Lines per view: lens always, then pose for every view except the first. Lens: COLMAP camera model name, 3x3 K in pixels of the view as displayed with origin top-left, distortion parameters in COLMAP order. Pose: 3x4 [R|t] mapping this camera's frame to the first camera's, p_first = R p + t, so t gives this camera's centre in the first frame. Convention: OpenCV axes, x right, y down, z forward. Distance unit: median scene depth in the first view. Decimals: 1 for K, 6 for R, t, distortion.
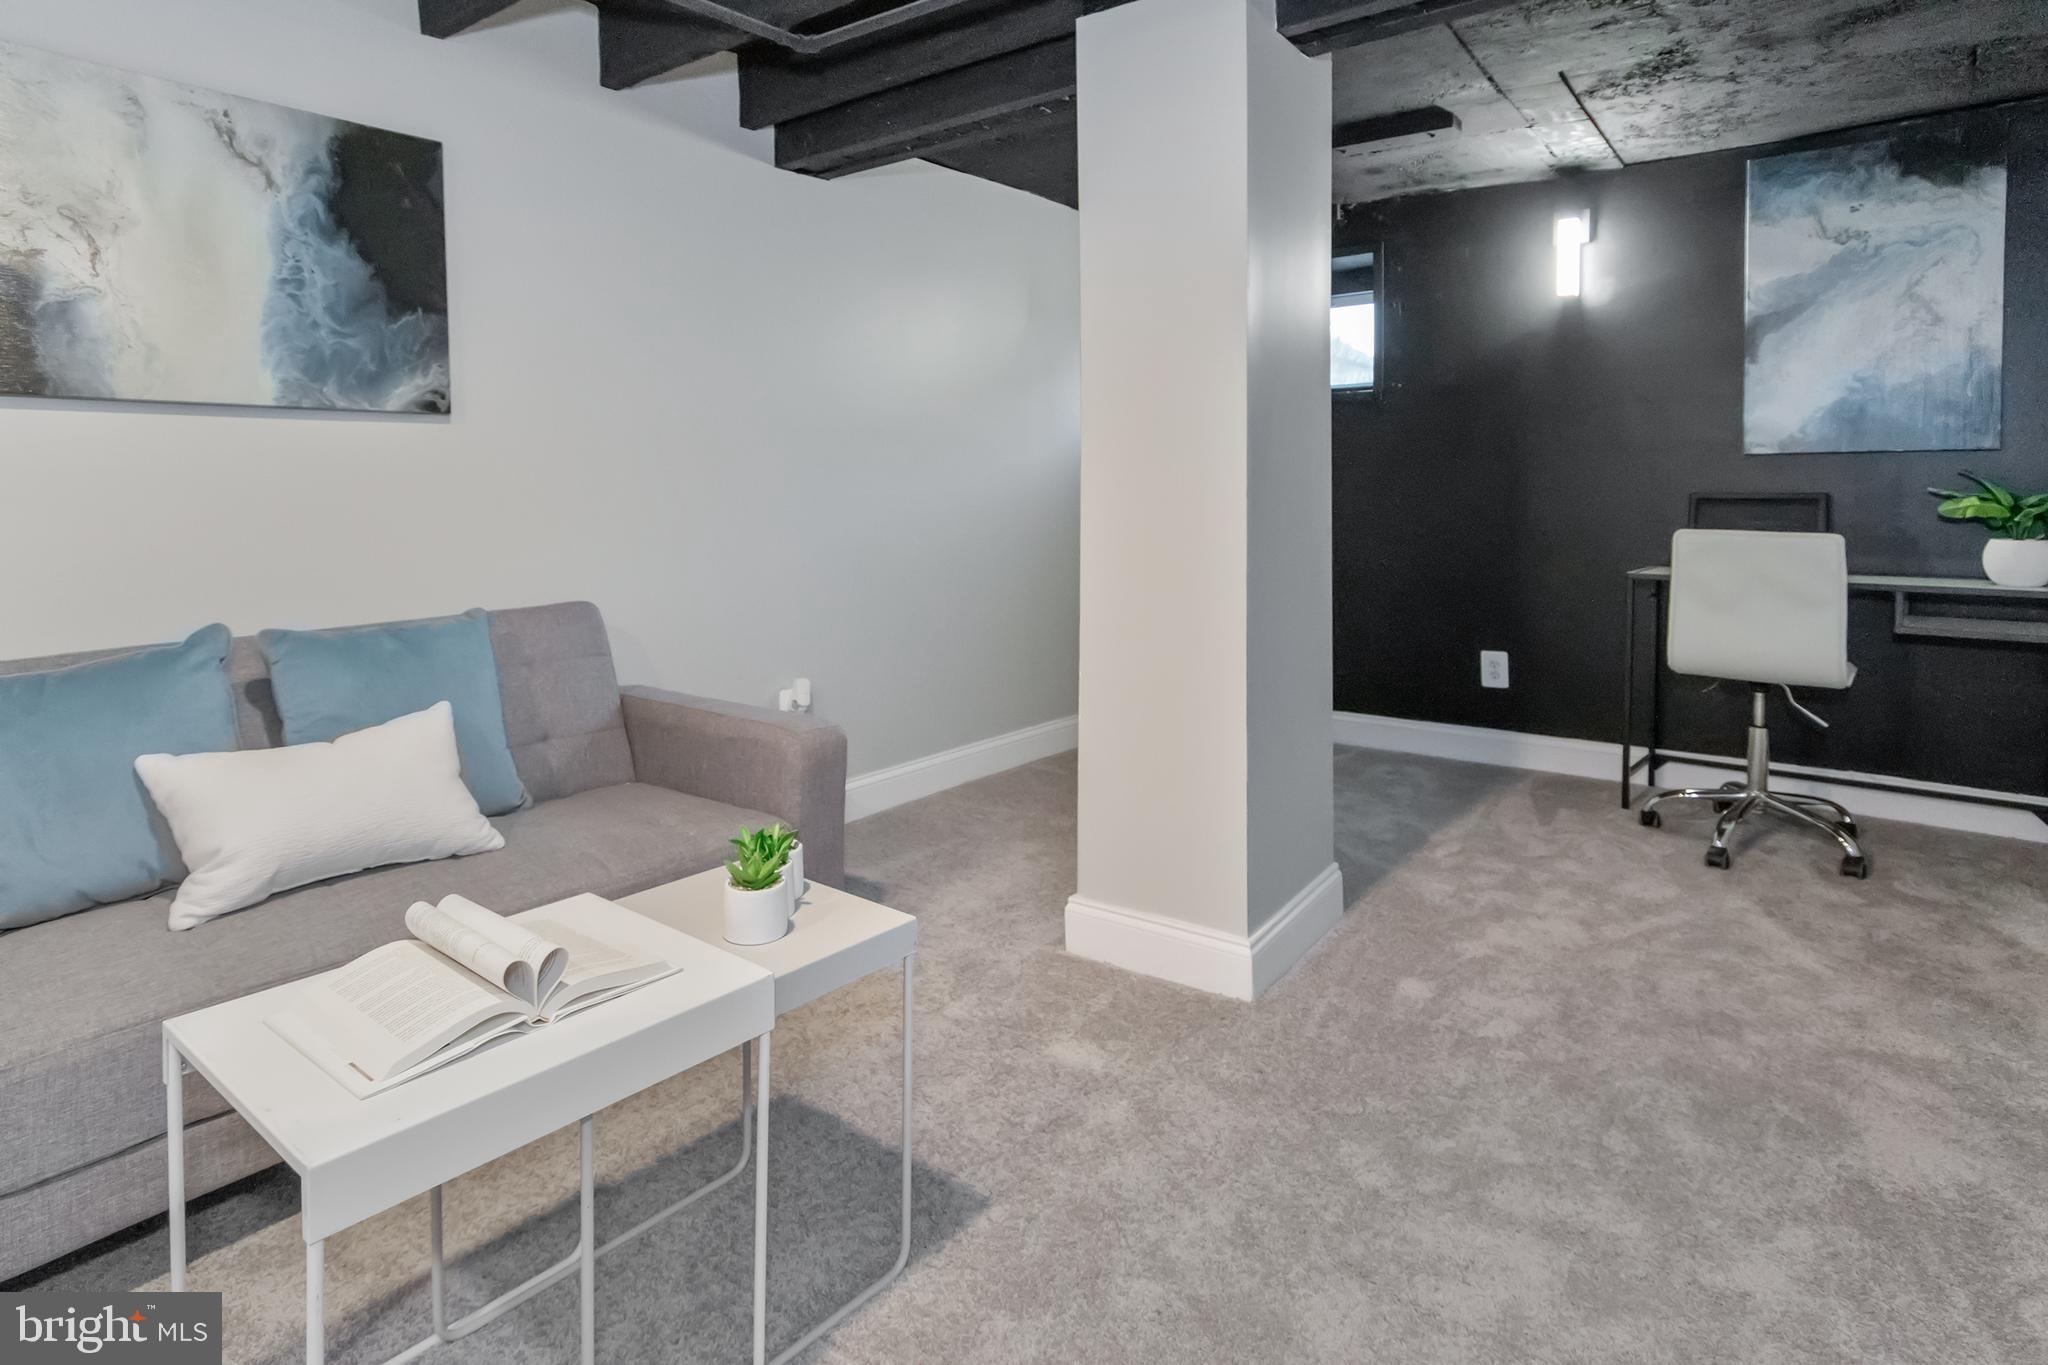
lens RADIAL K [[1147.3, 0, 1007.1], [0, 1147.3, 506.2], [0, 0, 1]] dist [0.006811, -0.002192]
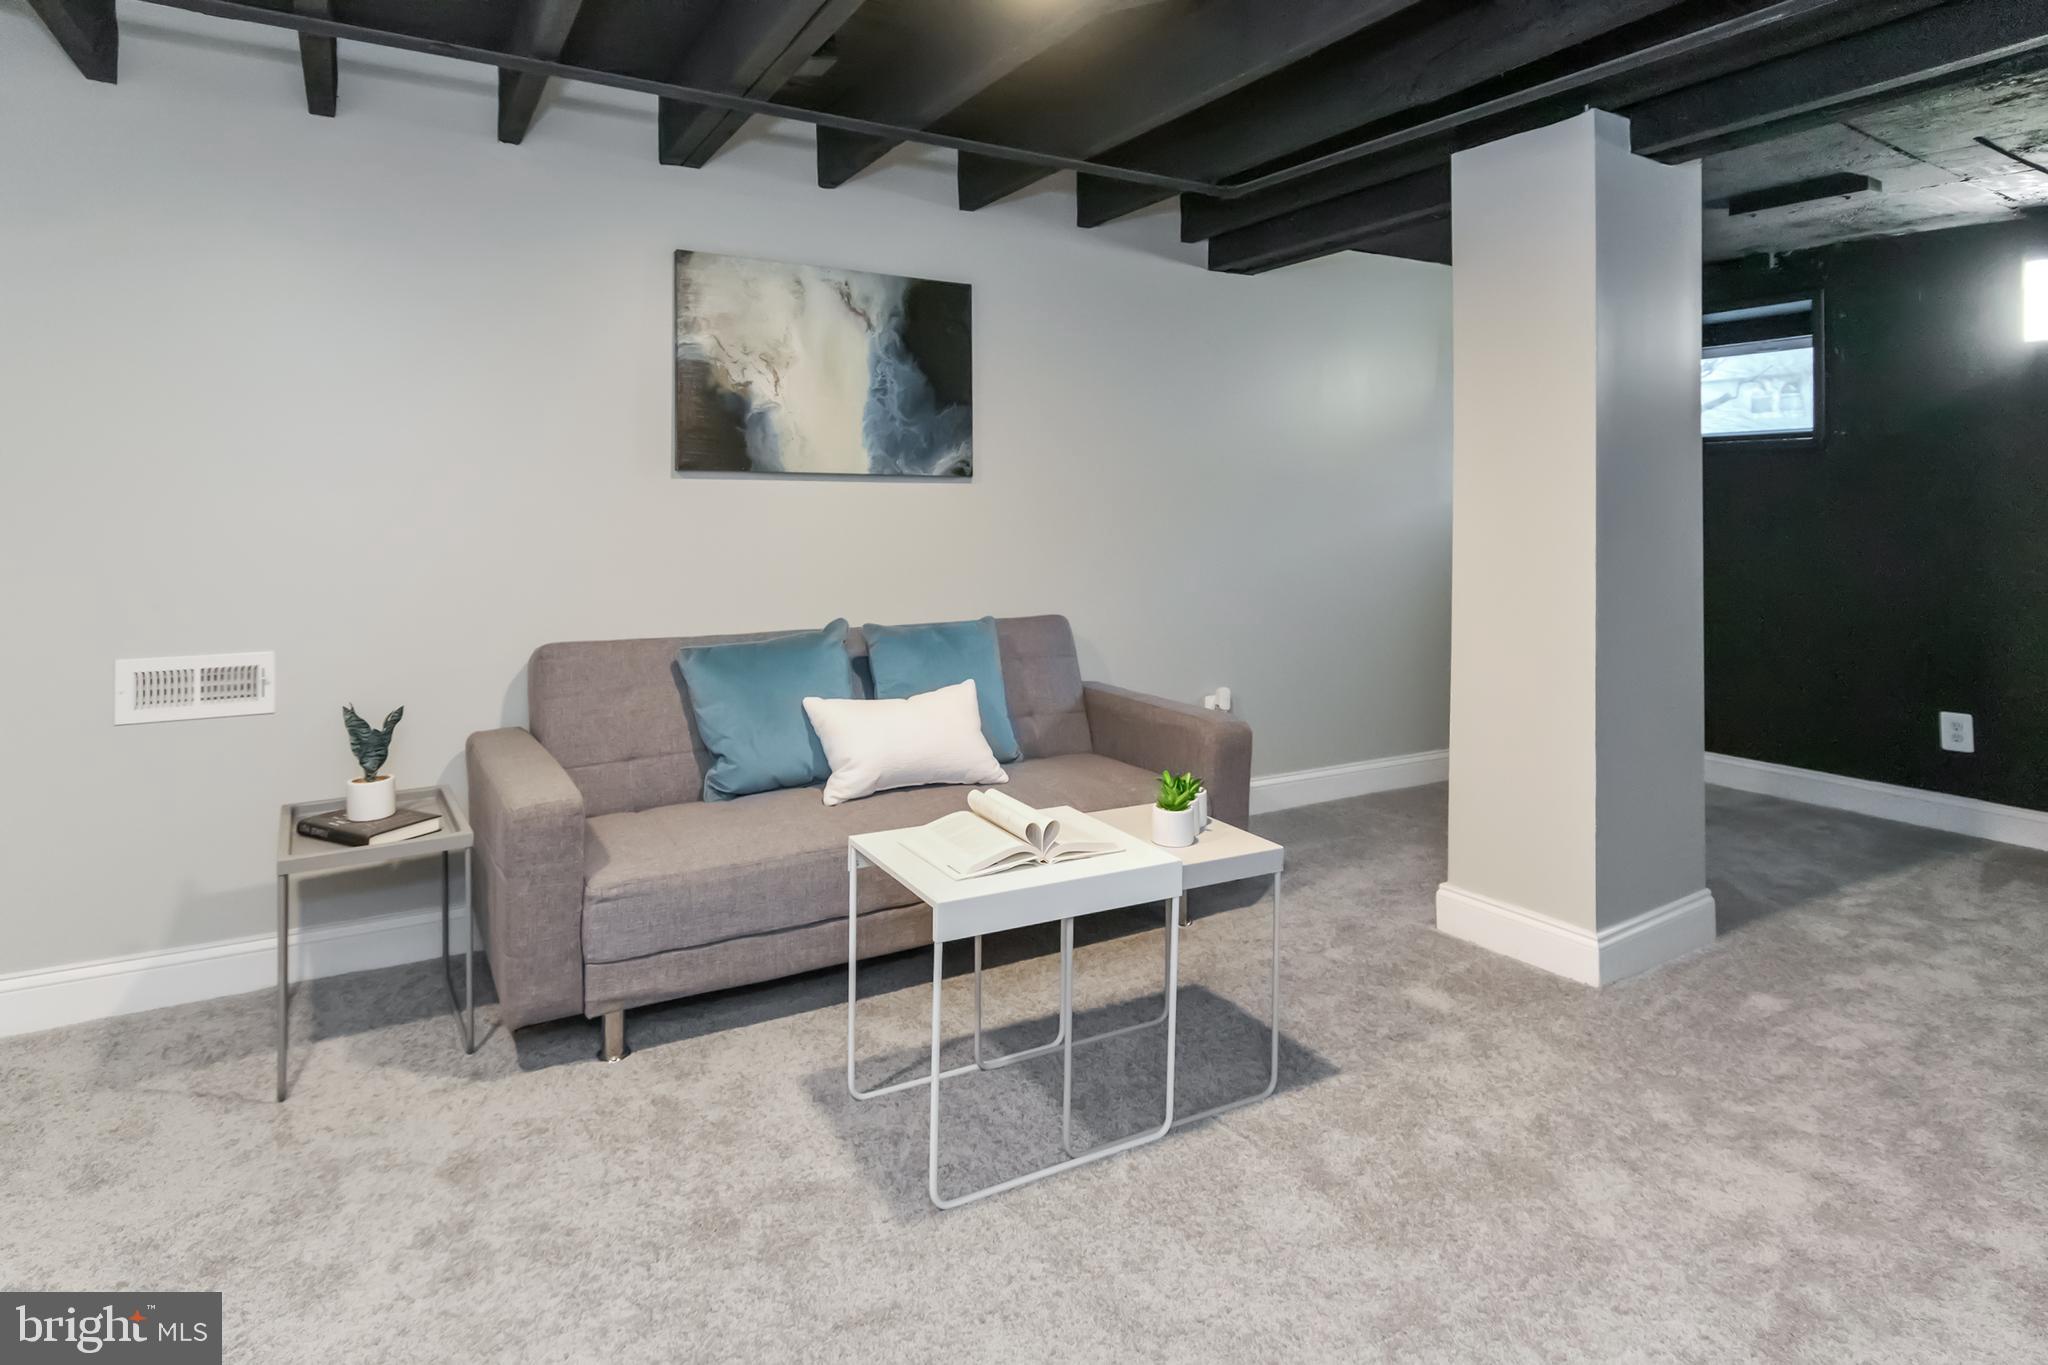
lens RADIAL K [[1129.8, 0, 1022.6], [0, 1129.8, 499.5], [0, 0, 1]] dist [0.002611, -0.000462]
pose [[0.931605, 0.009315, -0.363353, 0.085958], [-0.019618, 0.999503, -0.024676, -0.022863], [0.362942, 0.030117, 0.931325, -0.303583]]
